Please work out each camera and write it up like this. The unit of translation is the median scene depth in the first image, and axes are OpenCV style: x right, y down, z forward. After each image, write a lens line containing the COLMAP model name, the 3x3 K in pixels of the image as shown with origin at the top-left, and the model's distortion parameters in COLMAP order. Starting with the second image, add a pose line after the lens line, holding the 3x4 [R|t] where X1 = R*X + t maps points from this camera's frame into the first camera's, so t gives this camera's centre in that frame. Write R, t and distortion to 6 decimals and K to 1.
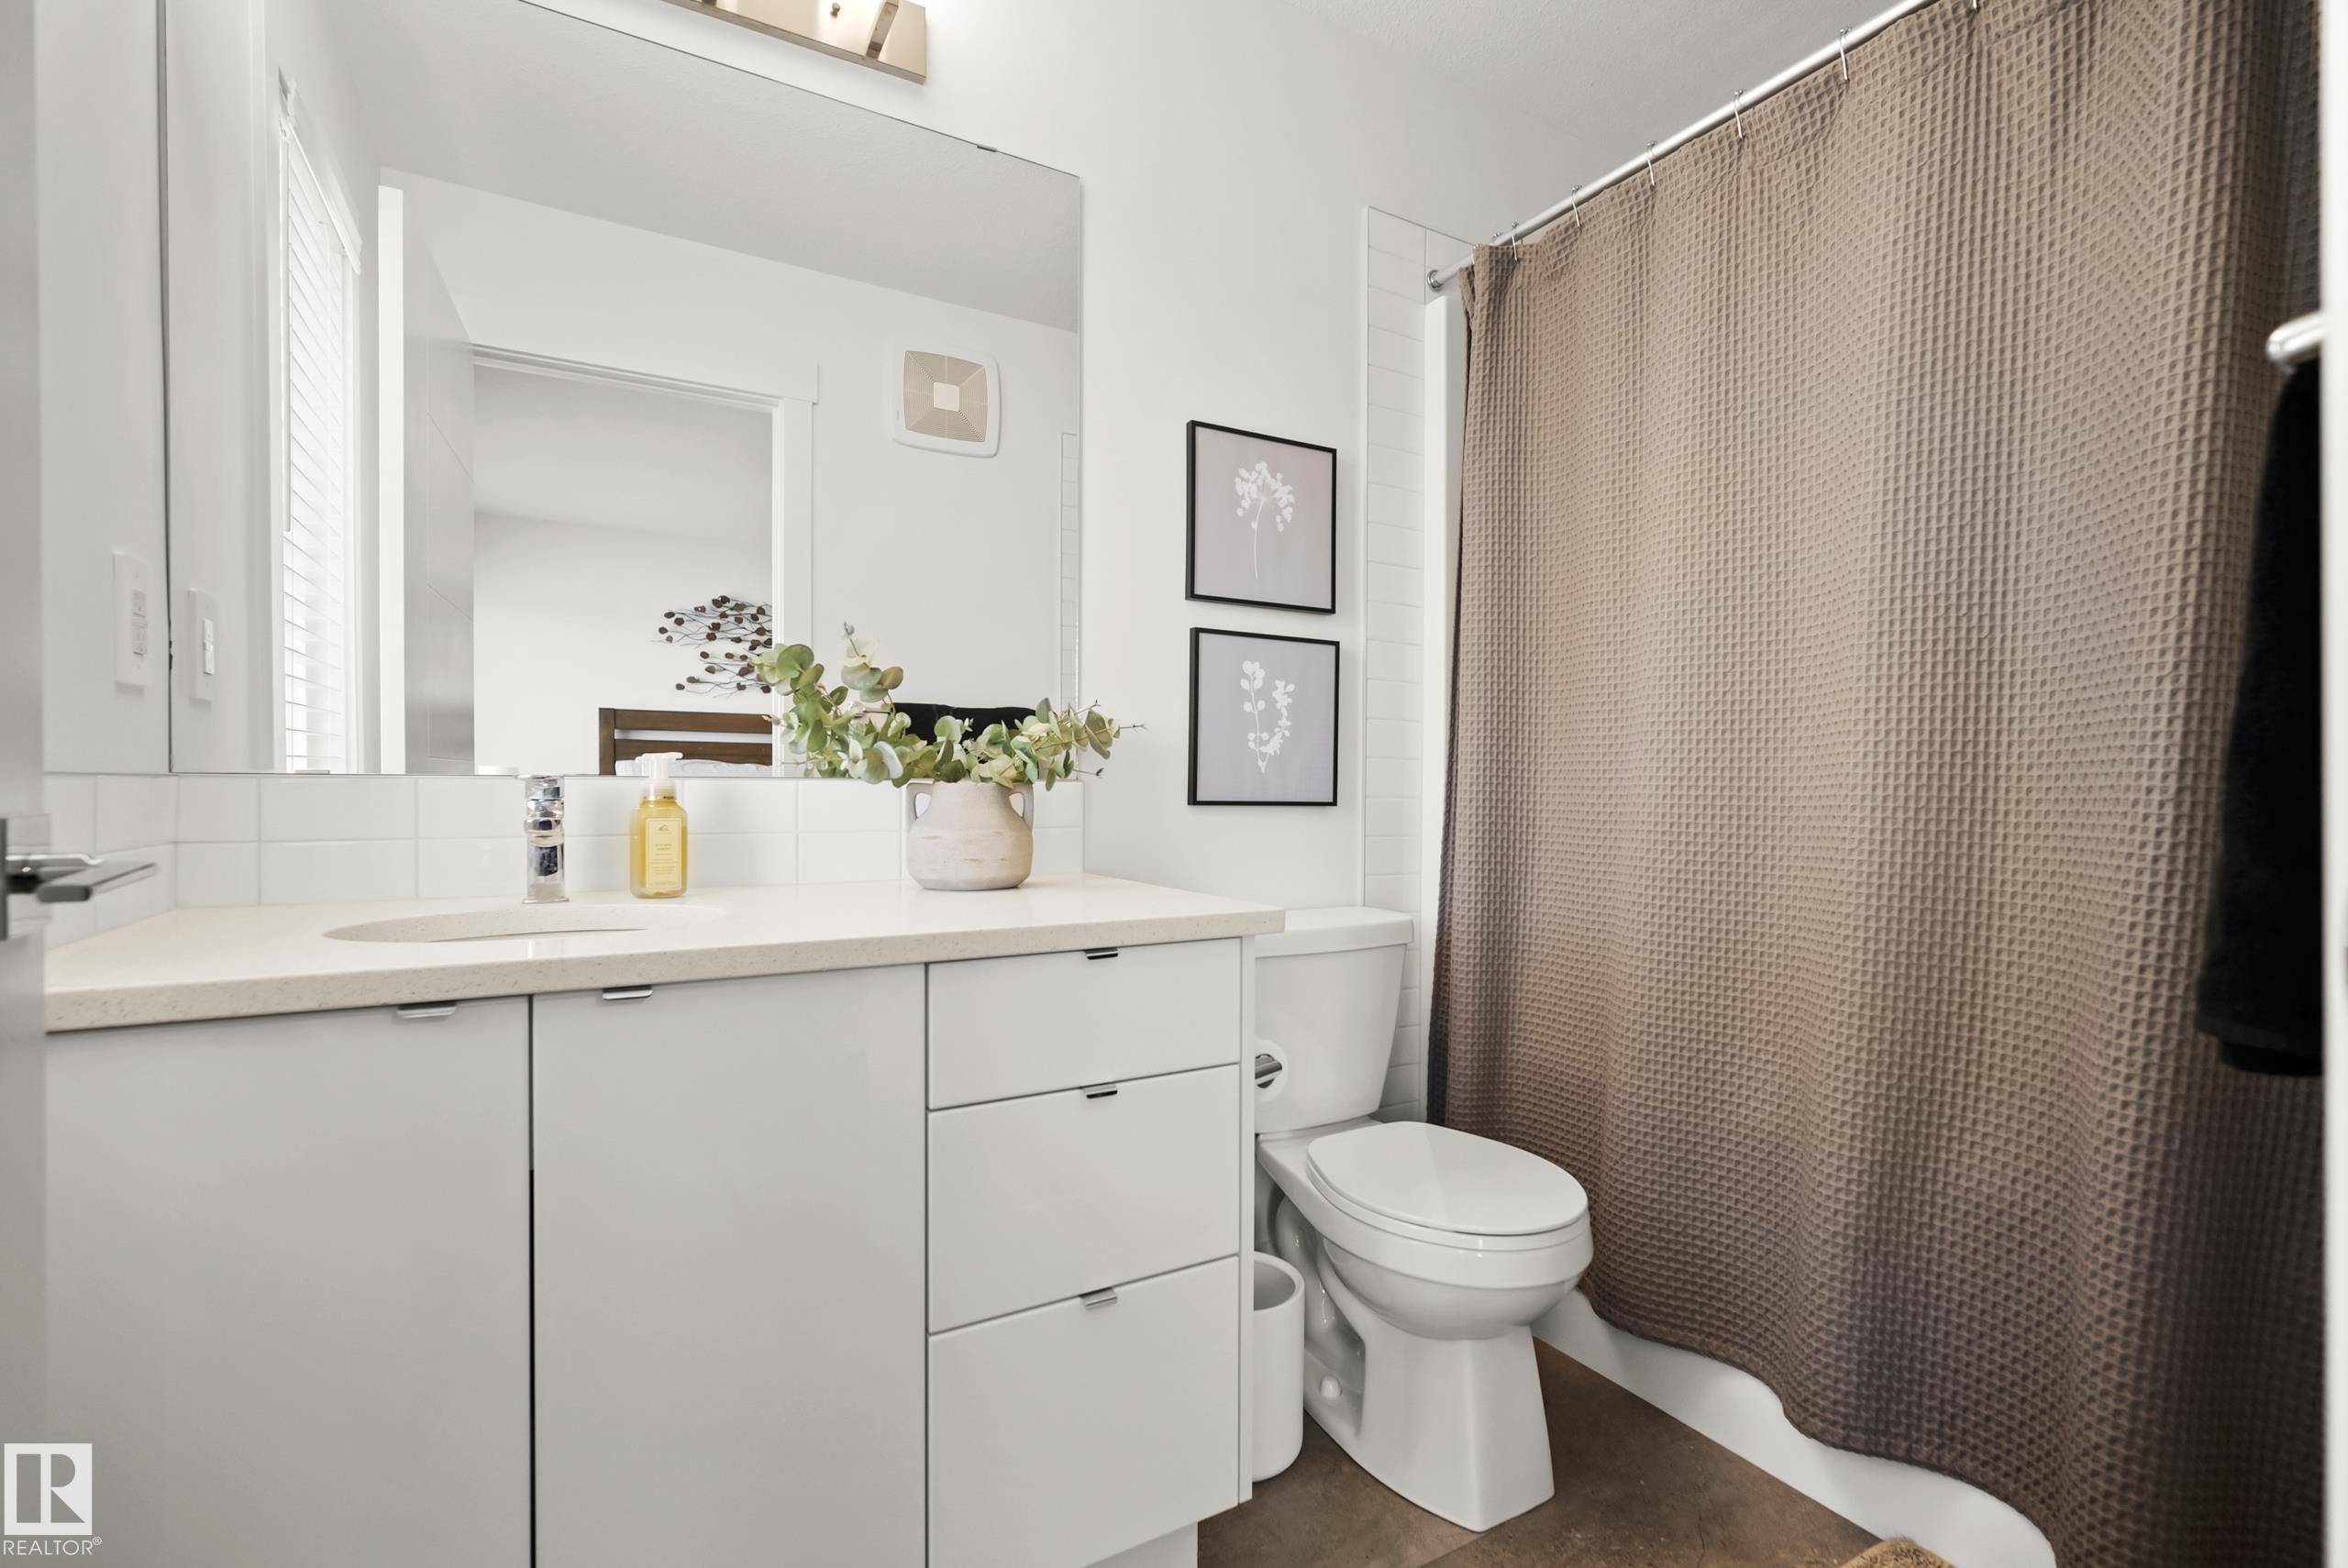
lens RADIAL K [[1048.5, 0, 1176.6], [0, 1048.5, 790.7], [0, 0, 1]] dist [-0.002227, 0.000015]
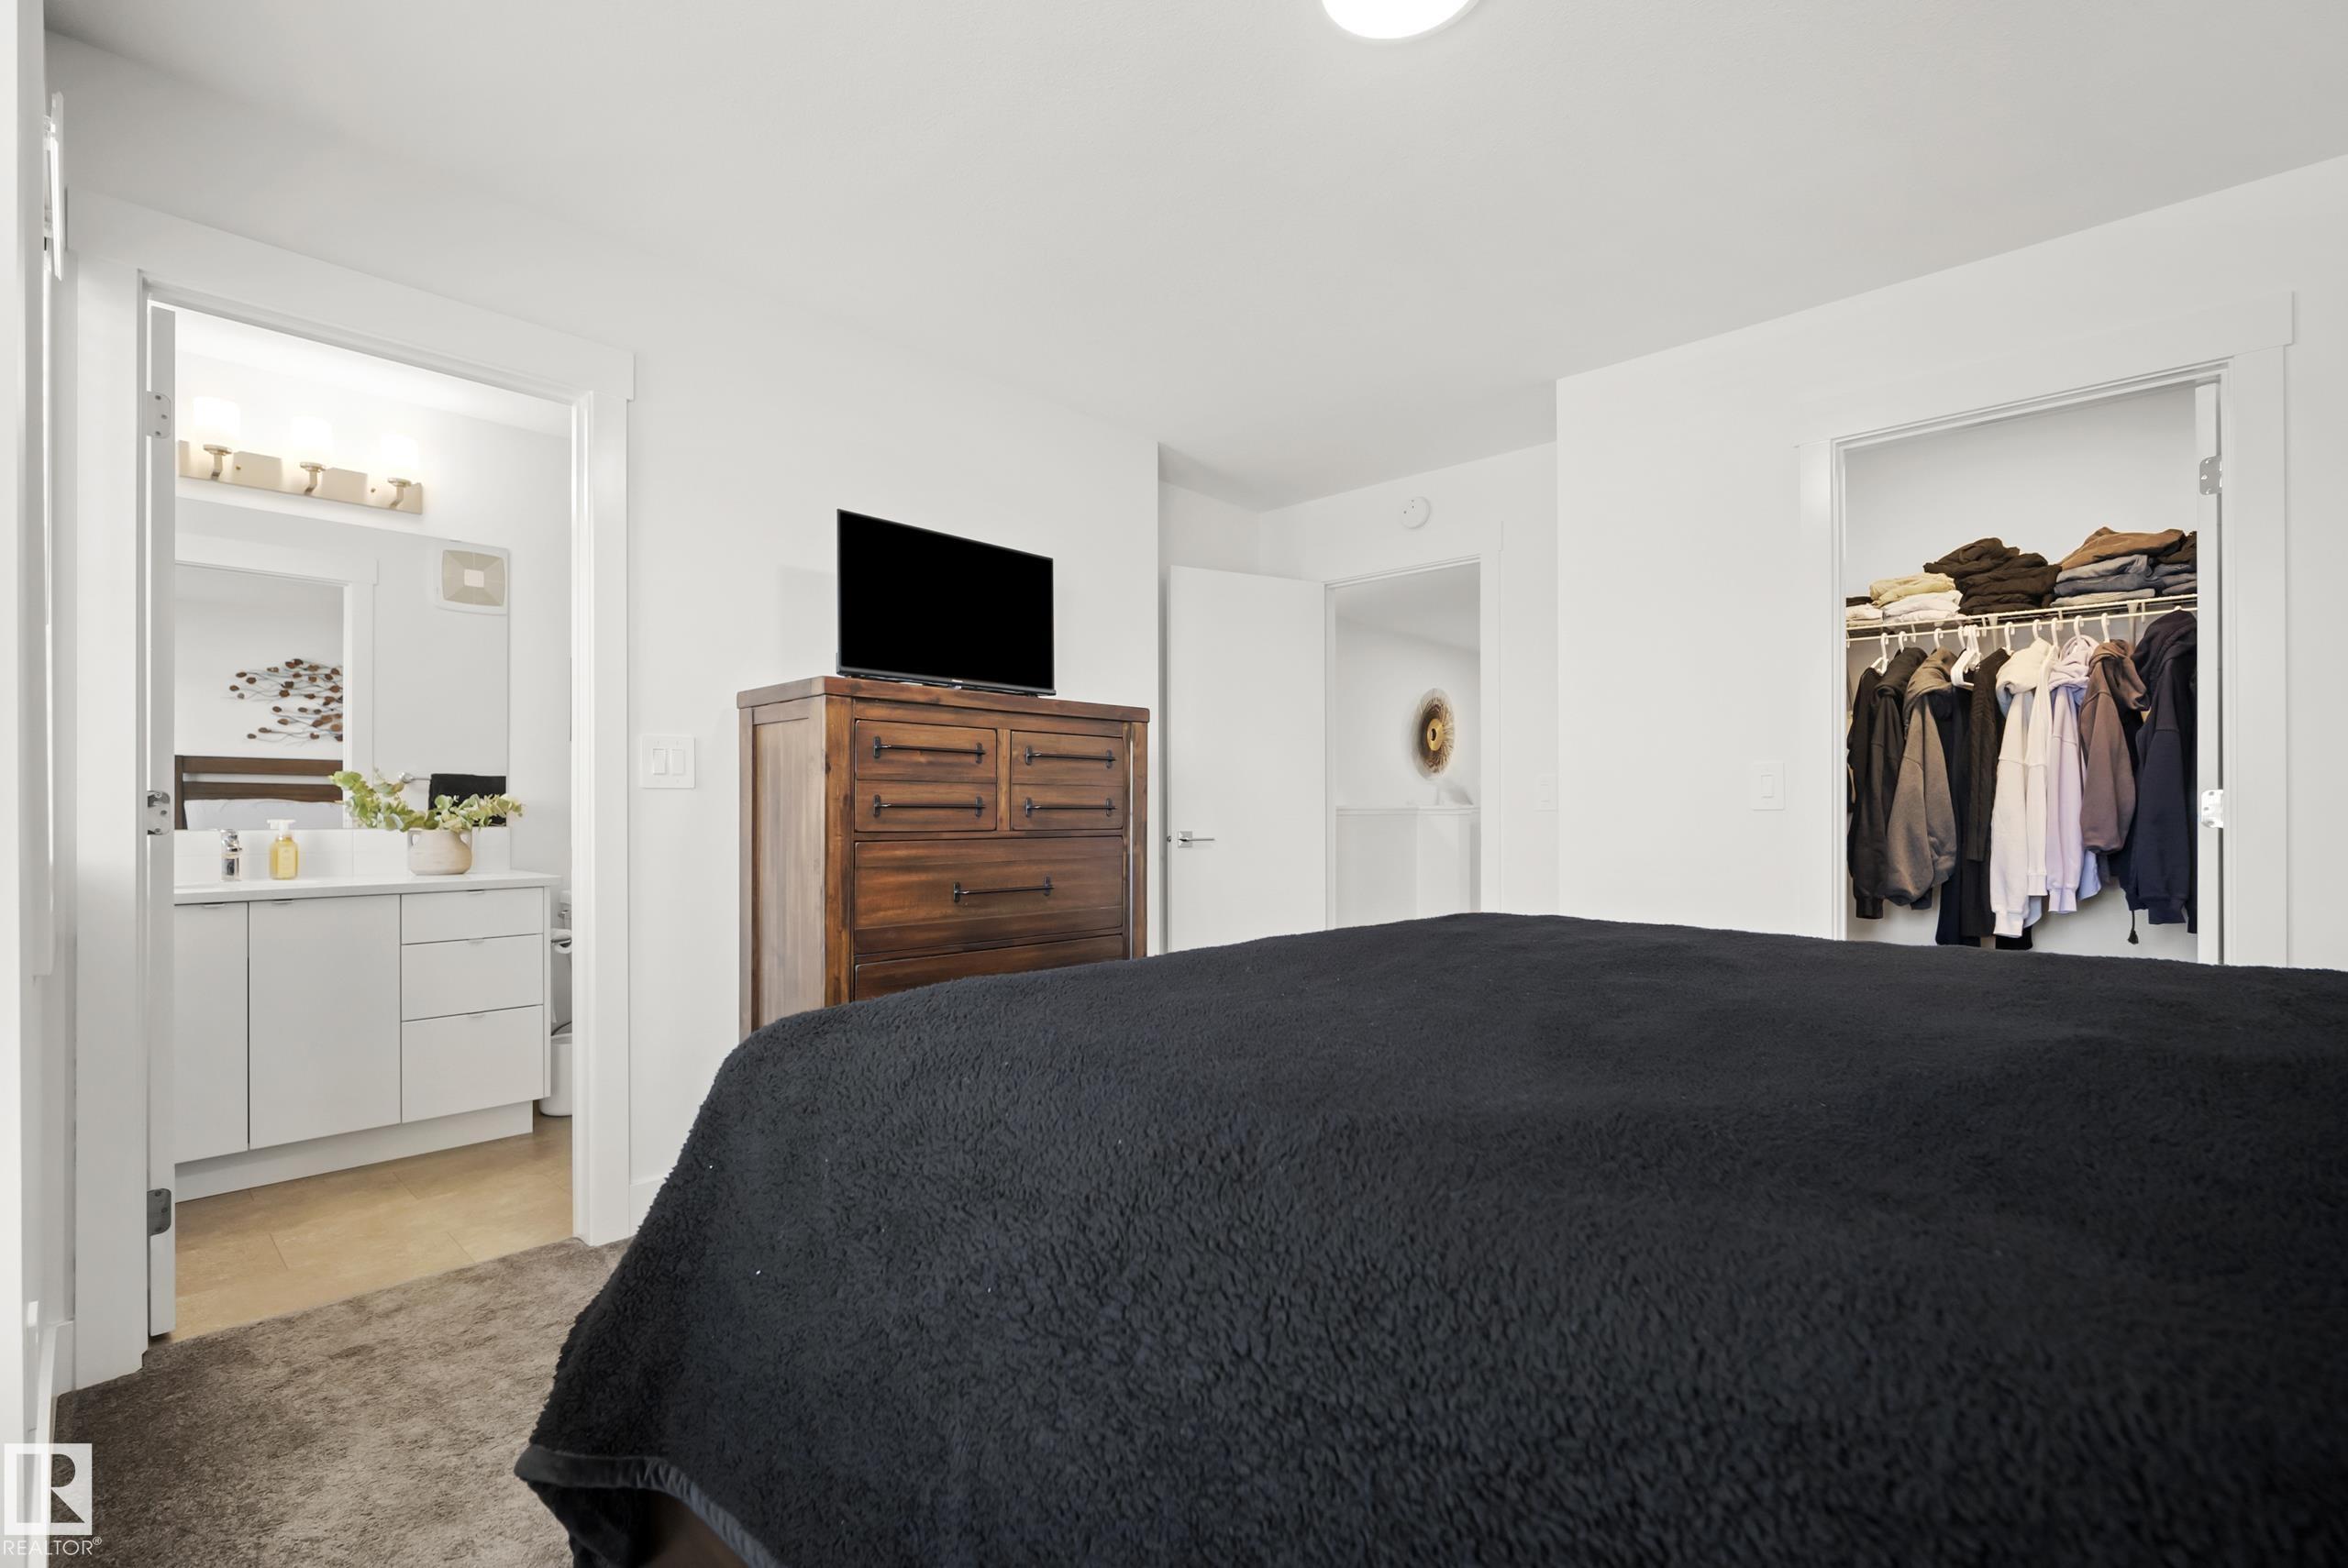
lens RADIAL K [[1048.5, 0, 1168.4], [0, 1048.5, 799.8], [0, 0, 1]] dist [-0.002227, 0.000015]
pose [[0.956827, -0.001714, 0.290654, 0.158235], [0.005782, 0.999897, -0.013138, -0.008127], [-0.290601, 0.014251, 0.956738, -0.397842]]
